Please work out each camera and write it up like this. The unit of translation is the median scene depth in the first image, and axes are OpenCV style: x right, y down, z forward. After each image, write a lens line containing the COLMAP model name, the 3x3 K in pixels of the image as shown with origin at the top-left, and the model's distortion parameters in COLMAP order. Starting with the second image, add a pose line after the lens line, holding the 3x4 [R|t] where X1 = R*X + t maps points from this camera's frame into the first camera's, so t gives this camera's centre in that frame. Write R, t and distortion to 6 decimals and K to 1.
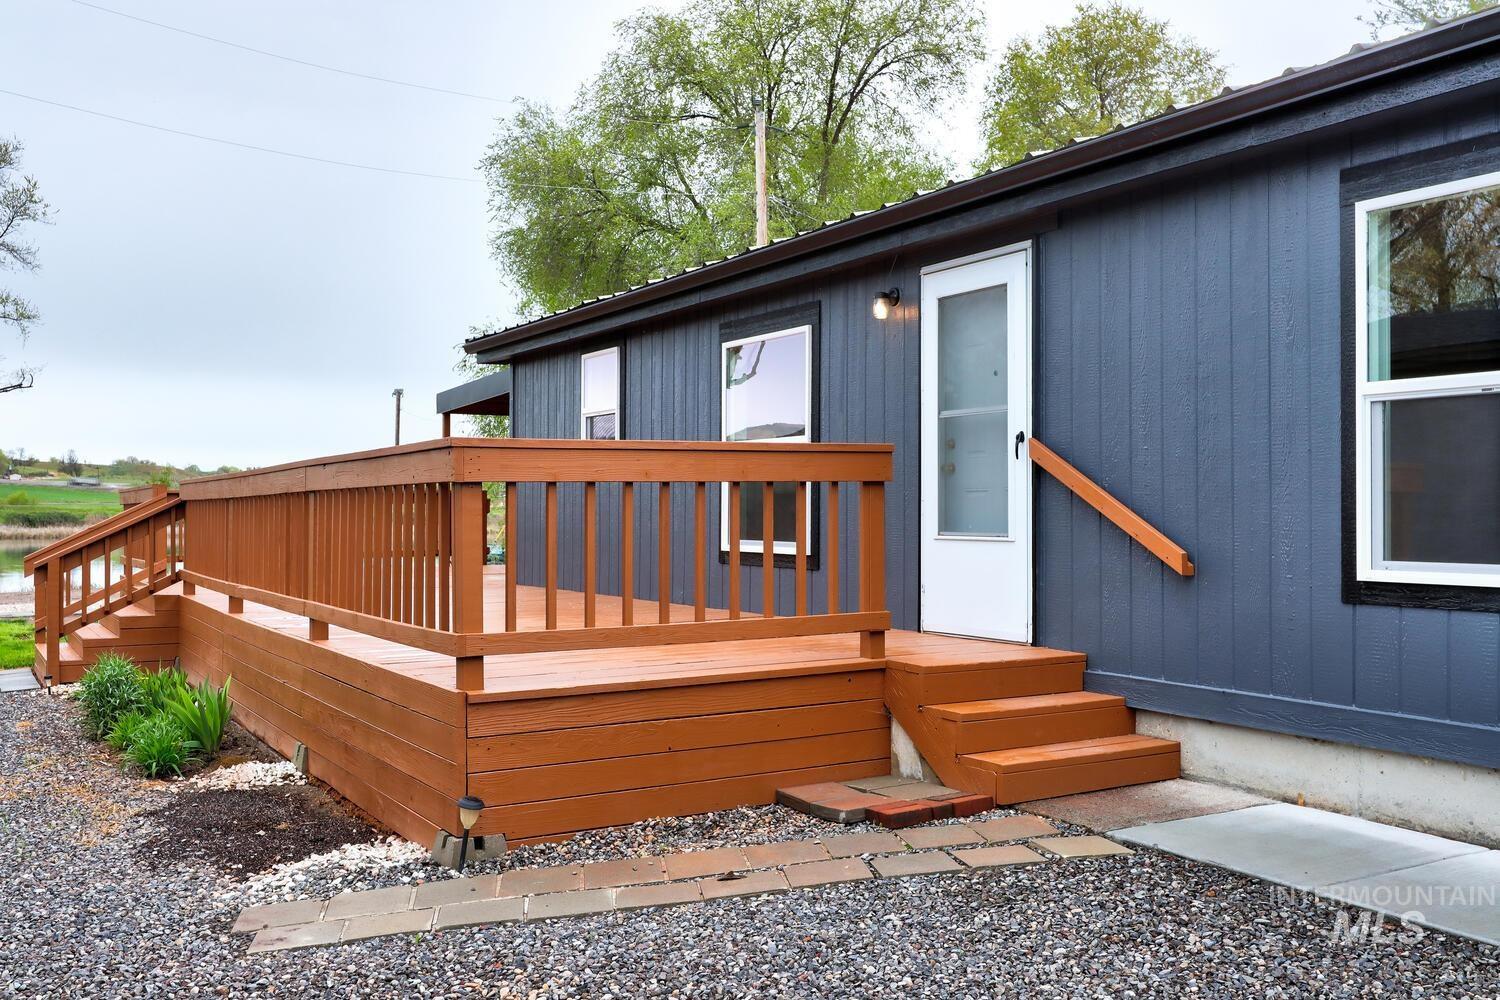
lens RADIAL K [[1411.7, 0, 754.7], [0, 1411.7, 497.0], [0, 0, 1]] dist [0.008766, 0.002264]
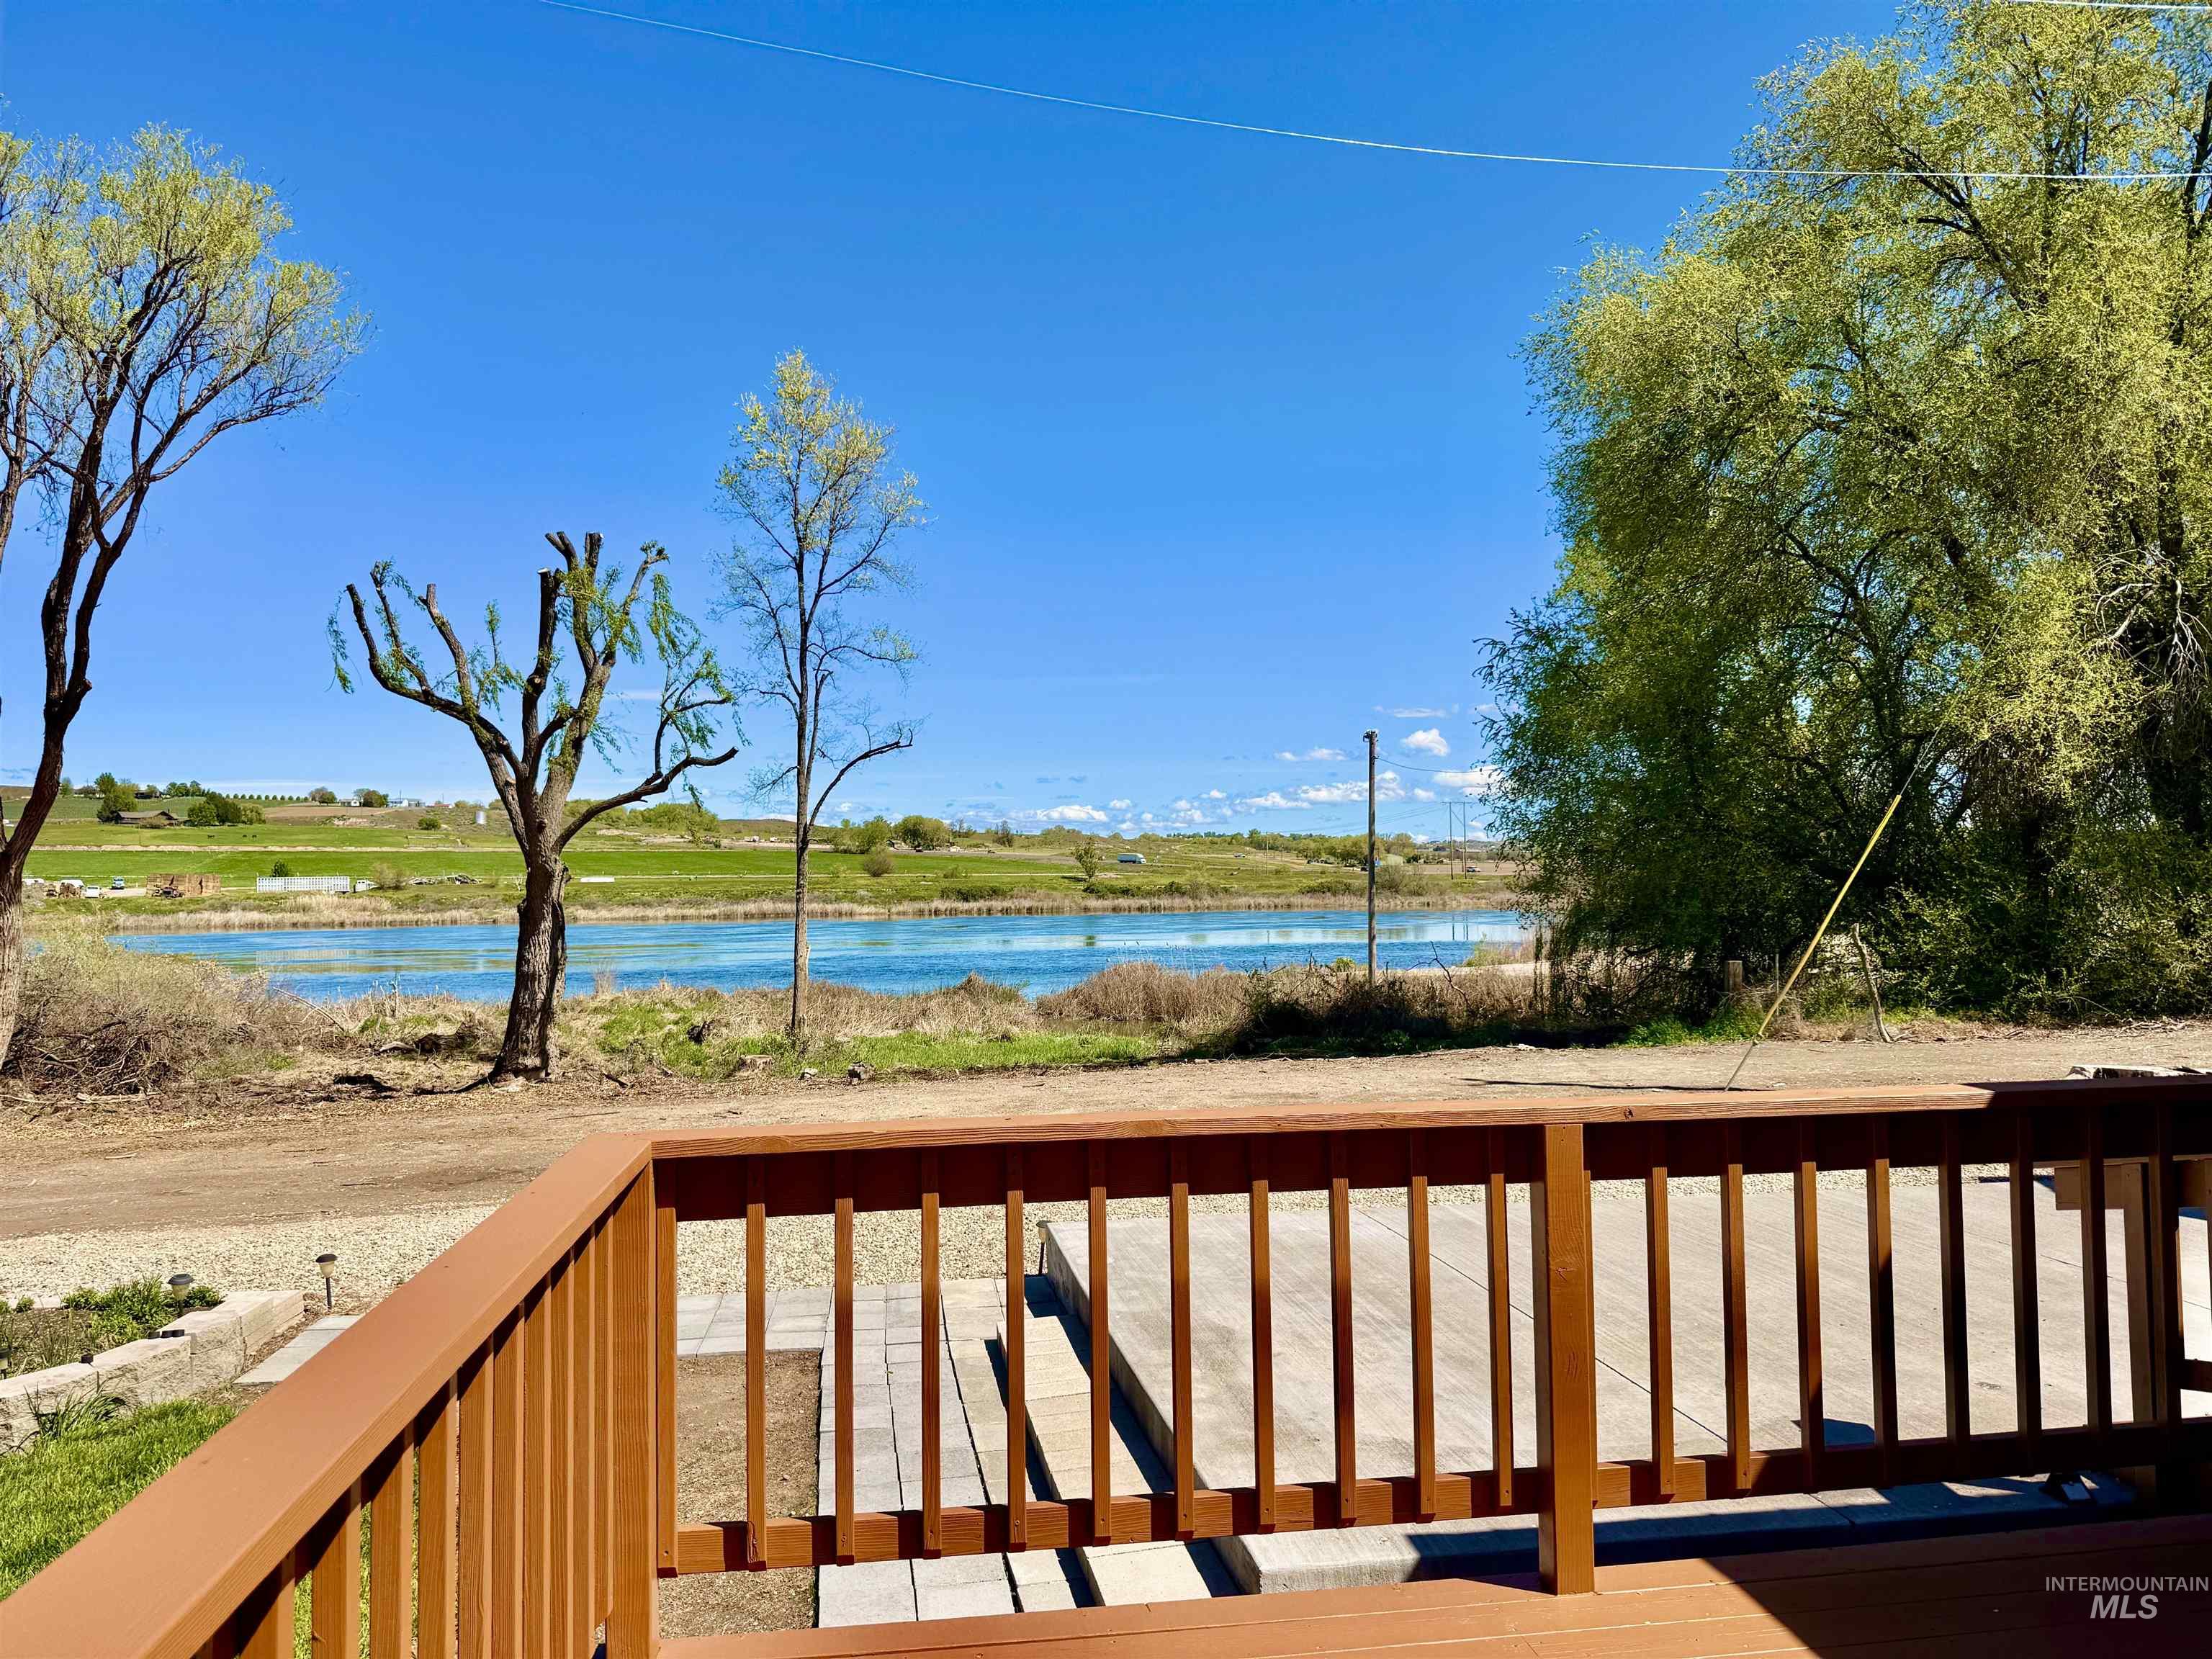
lens RADIAL K [[1537.8, 0, 1140.6], [0, 1537.8, 832.5], [0, 0, 1]] dist [0.061382, -0.107516]
pose [[0.934018, -0.022737, -0.356501, -0.275933], [0.016621, 0.999658, -0.020209, -0.032845], [0.356838, 0.012950, 0.934076, 0.747684]]
